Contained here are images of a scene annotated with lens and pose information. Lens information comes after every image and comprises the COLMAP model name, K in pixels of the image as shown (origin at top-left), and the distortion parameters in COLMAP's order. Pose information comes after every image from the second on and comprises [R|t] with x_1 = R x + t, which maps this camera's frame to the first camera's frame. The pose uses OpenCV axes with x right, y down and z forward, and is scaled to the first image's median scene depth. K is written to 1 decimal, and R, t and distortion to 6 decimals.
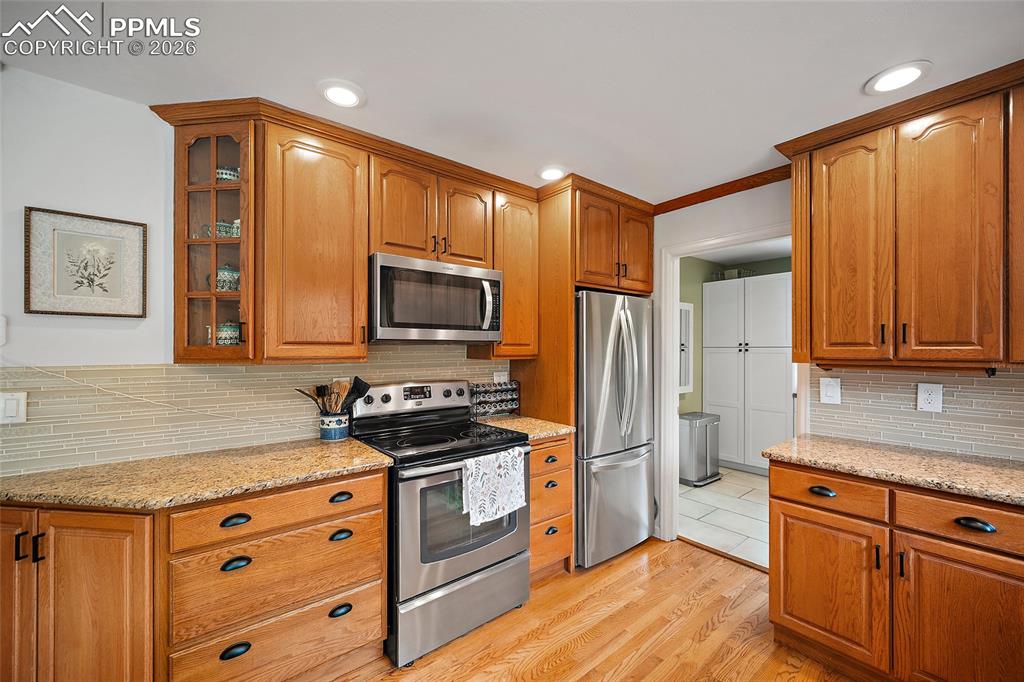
lens RADIAL K [[406.9, 0, 507.2], [0, 406.9, 347.1], [0, 0, 1]] dist [-0.001924, -0.000284]
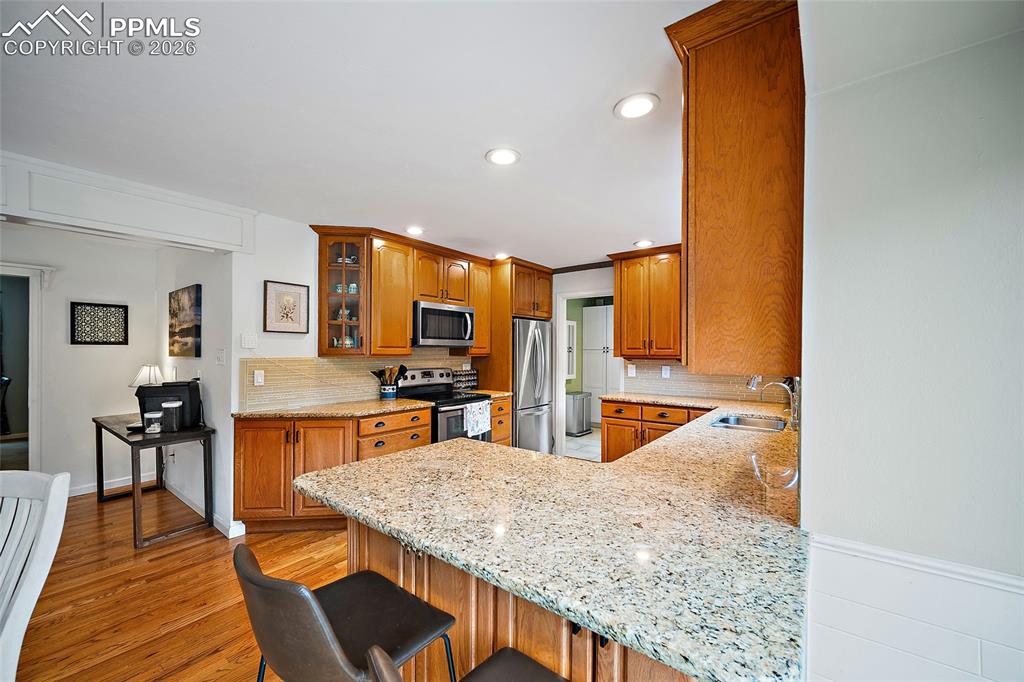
lens RADIAL K [[406.9, 0, 507.2], [0, 406.9, 347.1], [0, 0, 1]] dist [-0.001924, -0.000284]
pose [[0.971389, 0.005789, 0.237422, -0.329227], [-0.004938, 0.999979, -0.004180, -0.002897], [-0.237441, 0.002888, 0.971398, -0.883765]]
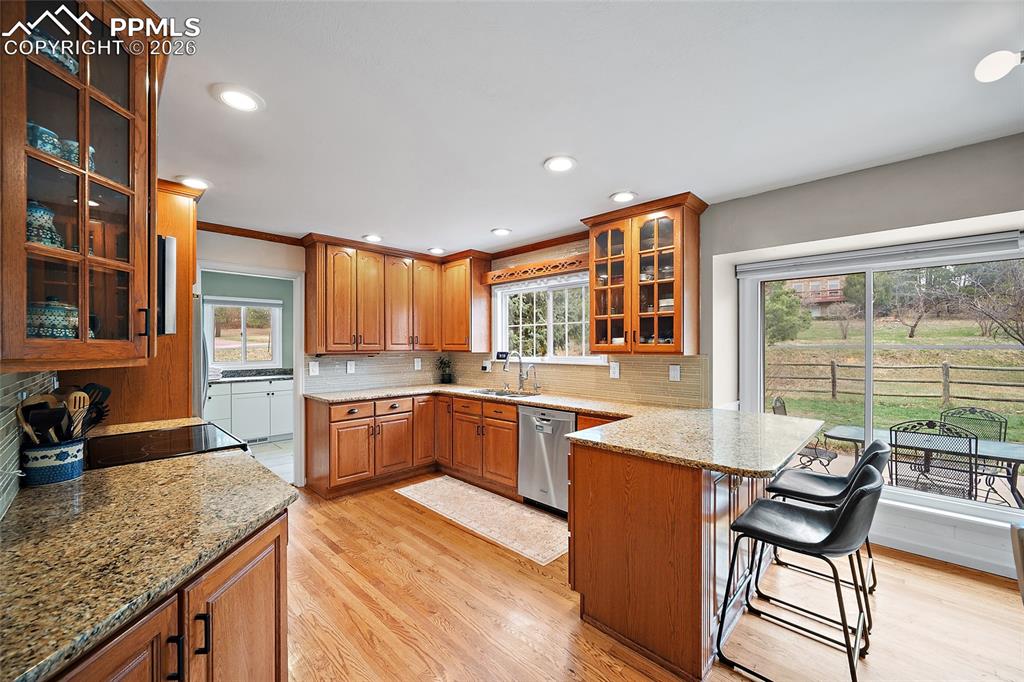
lens RADIAL K [[400.6, 0, 509.7], [0, 400.6, 344.1], [0, 0, 1]] dist [0.000466, 0.000016]
pose [[-0.130419, 0.003011, 0.991454, -1.131014], [-0.001019, 0.999994, -0.003171, -0.000264], [-0.991458, -0.001424, -0.130415, 0.343397]]
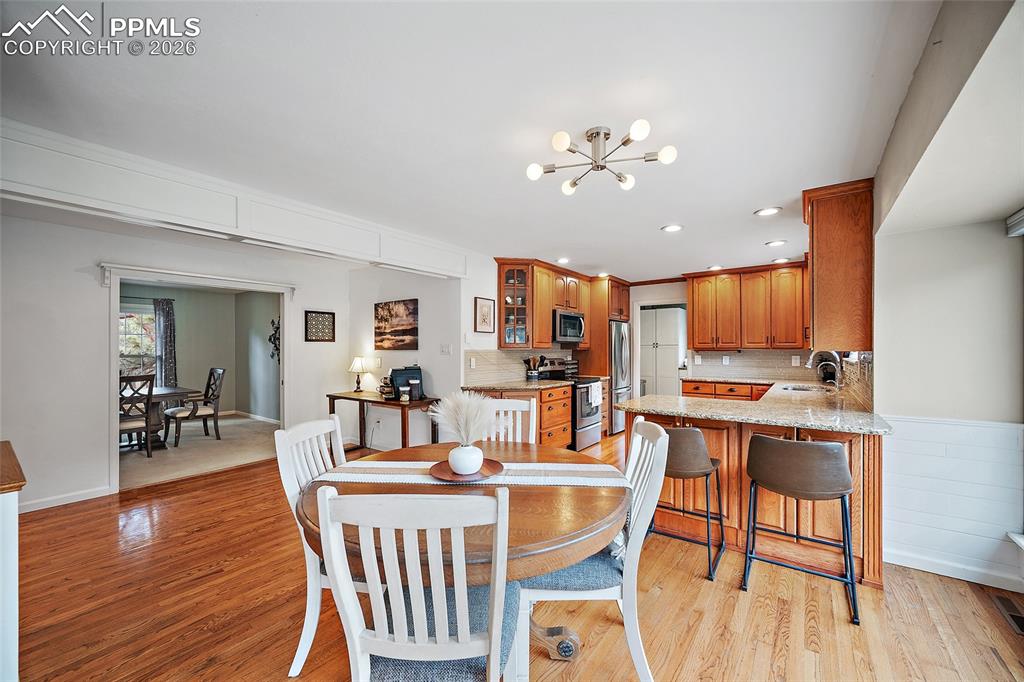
lens RADIAL K [[400.6, 0, 509.7], [0, 400.6, 344.1], [0, 0, 1]] dist [0.000466, 0.000016]
pose [[0.966377, 0.002333, 0.257119, -1.167472], [-0.000546, 0.999975, -0.007022, 0.018160], [-0.257129, 0.006645, 0.966354, -1.333716]]
